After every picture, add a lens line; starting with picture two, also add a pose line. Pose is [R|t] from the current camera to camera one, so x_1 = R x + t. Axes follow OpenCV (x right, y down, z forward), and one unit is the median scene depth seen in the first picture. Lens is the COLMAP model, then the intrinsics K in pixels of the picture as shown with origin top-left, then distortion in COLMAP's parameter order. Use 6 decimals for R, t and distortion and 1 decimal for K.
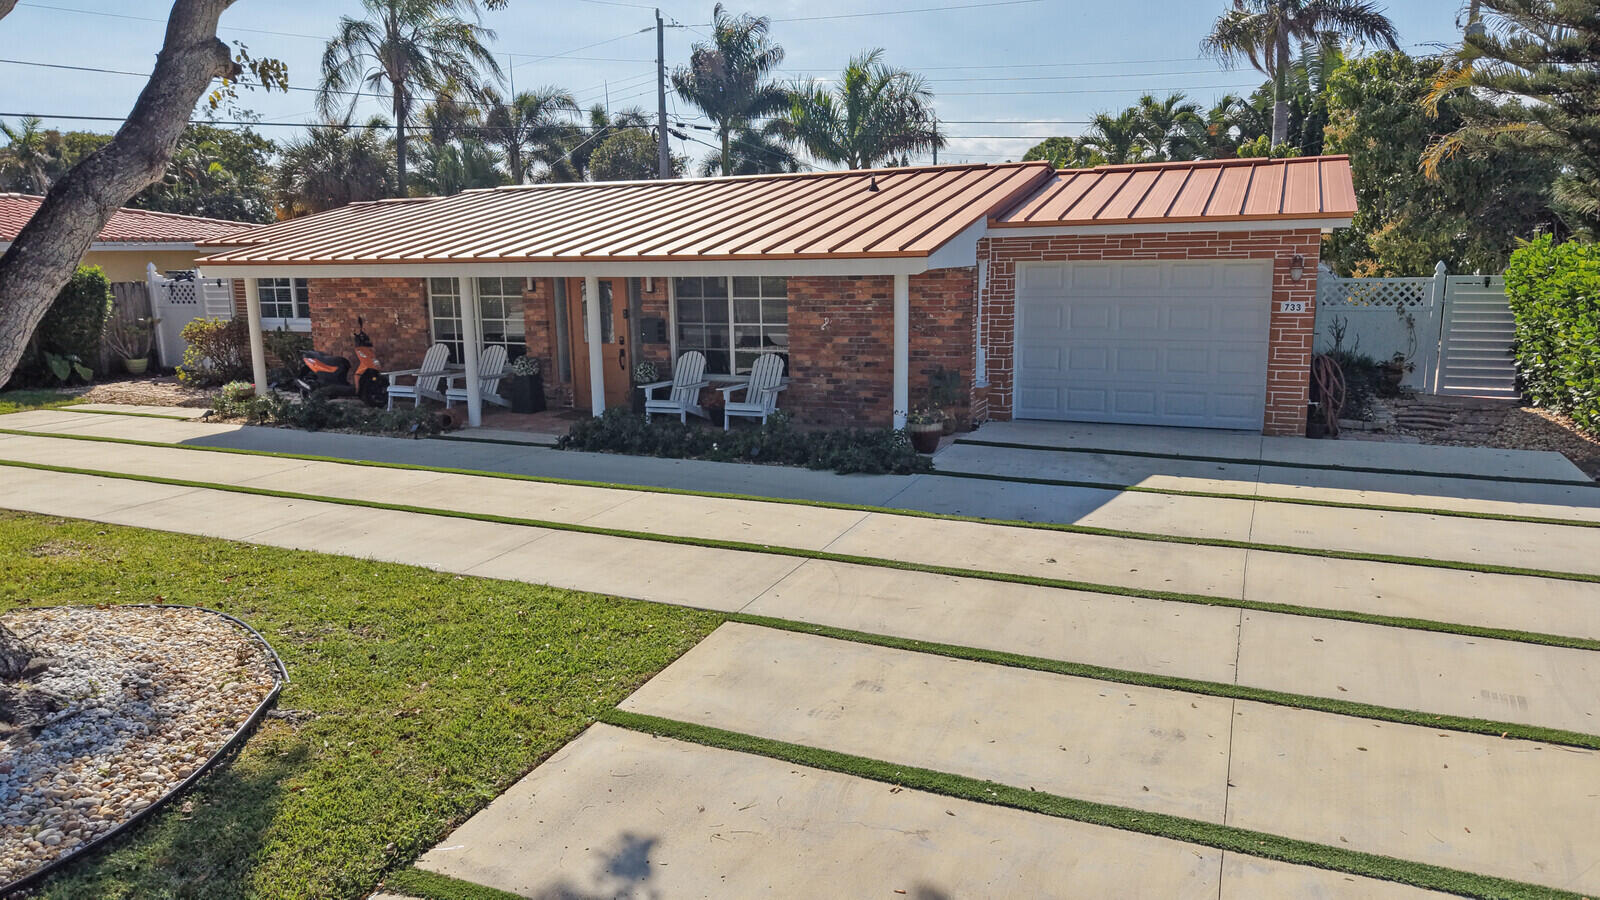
lens RADIAL K [[1049.0, 0, 802.9], [0, 1049.0, 456.2], [0, 0, 1]] dist [0.028638, -0.033699]
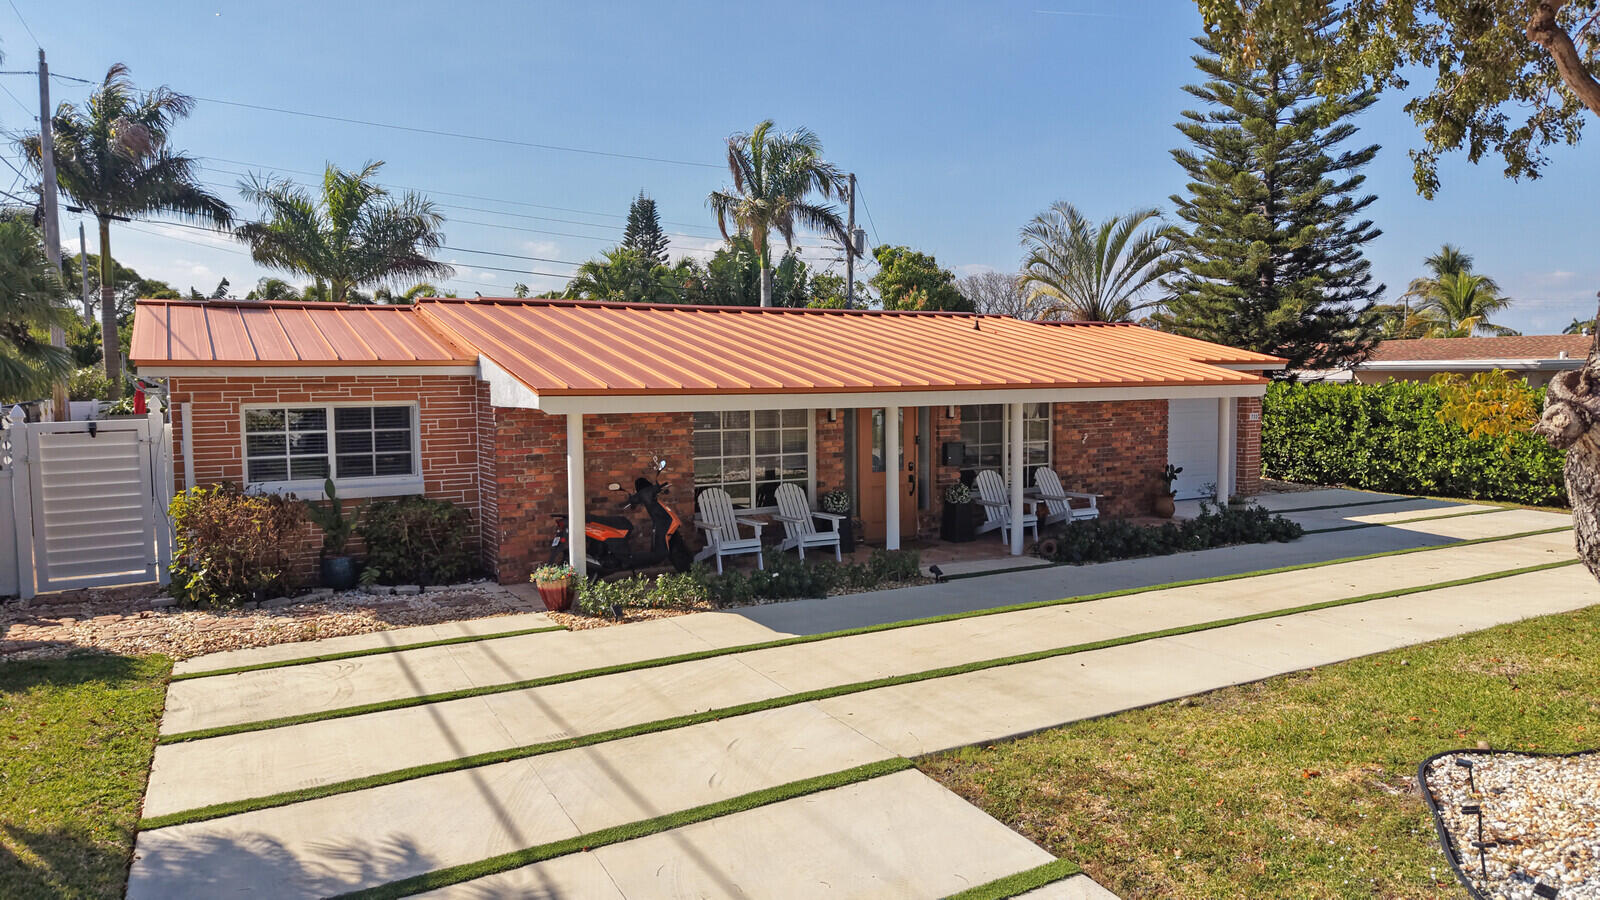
lens RADIAL K [[1049.0, 0, 795.1], [0, 1049.0, 454.9], [0, 0, 1]] dist [0.028638, -0.033699]
pose [[0.583215, -0.050478, 0.810748, -1.076853], [0.152661, 0.987095, -0.048360, -0.092366], [-0.797844, 0.151973, 0.583394, 0.517701]]
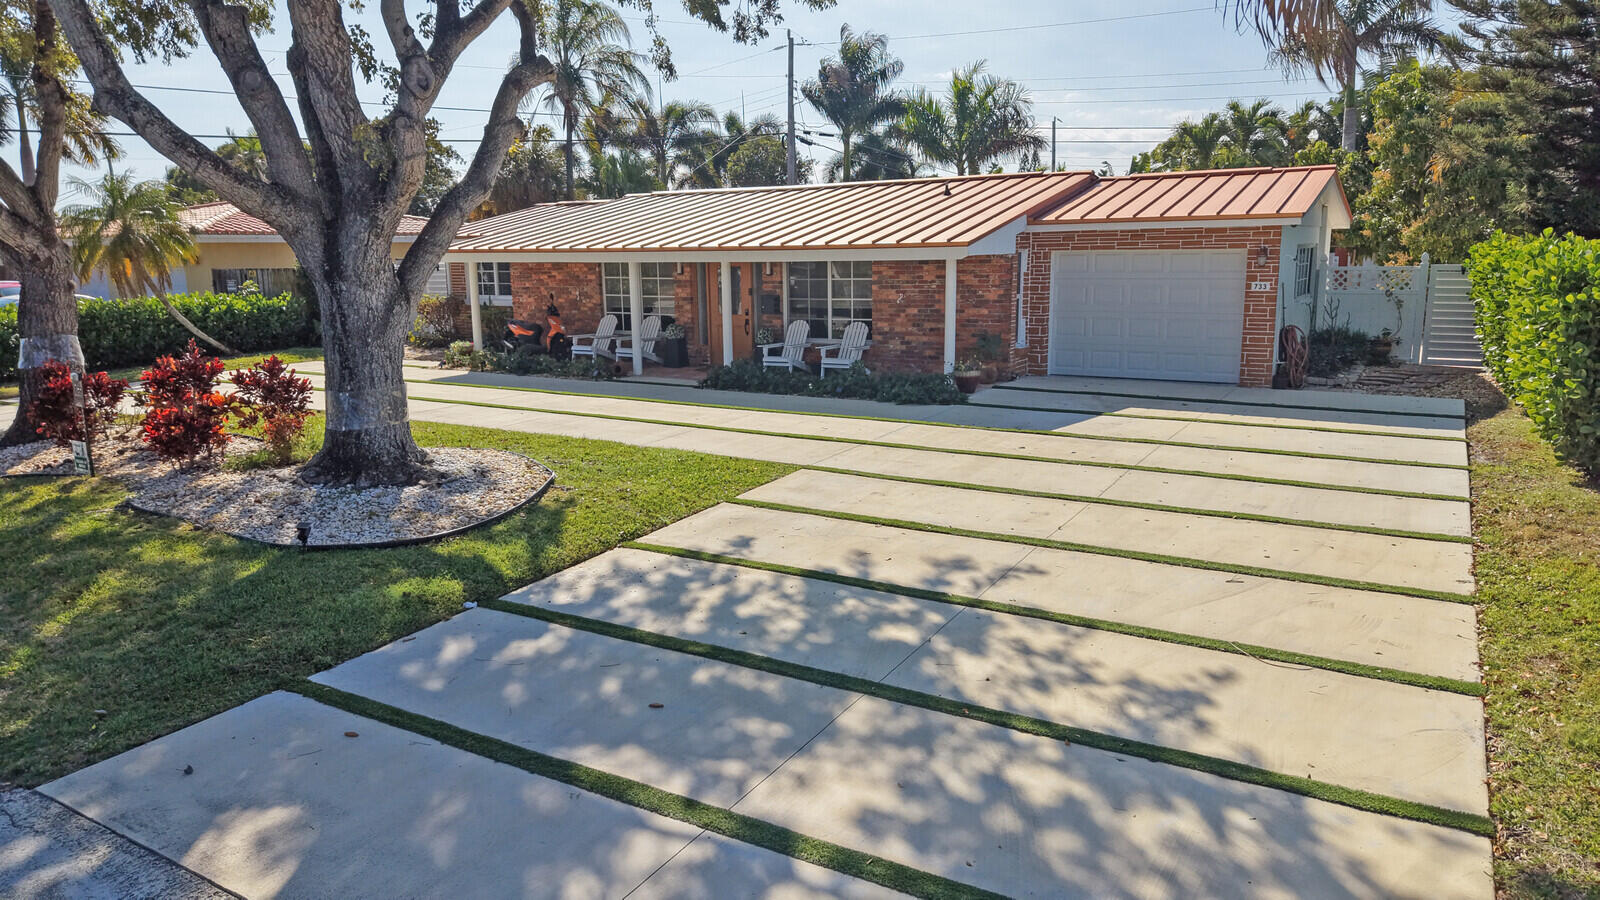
lens RADIAL K [[1049.0, 0, 805.1], [0, 1049.0, 454.7], [0, 0, 1]] dist [0.028638, -0.033699]
pose [[0.992706, 0.025531, -0.117825, 0.058005], [-0.025183, 0.999673, 0.004448, 0.060730], [0.117900, -0.001449, 0.993024, -0.289307]]
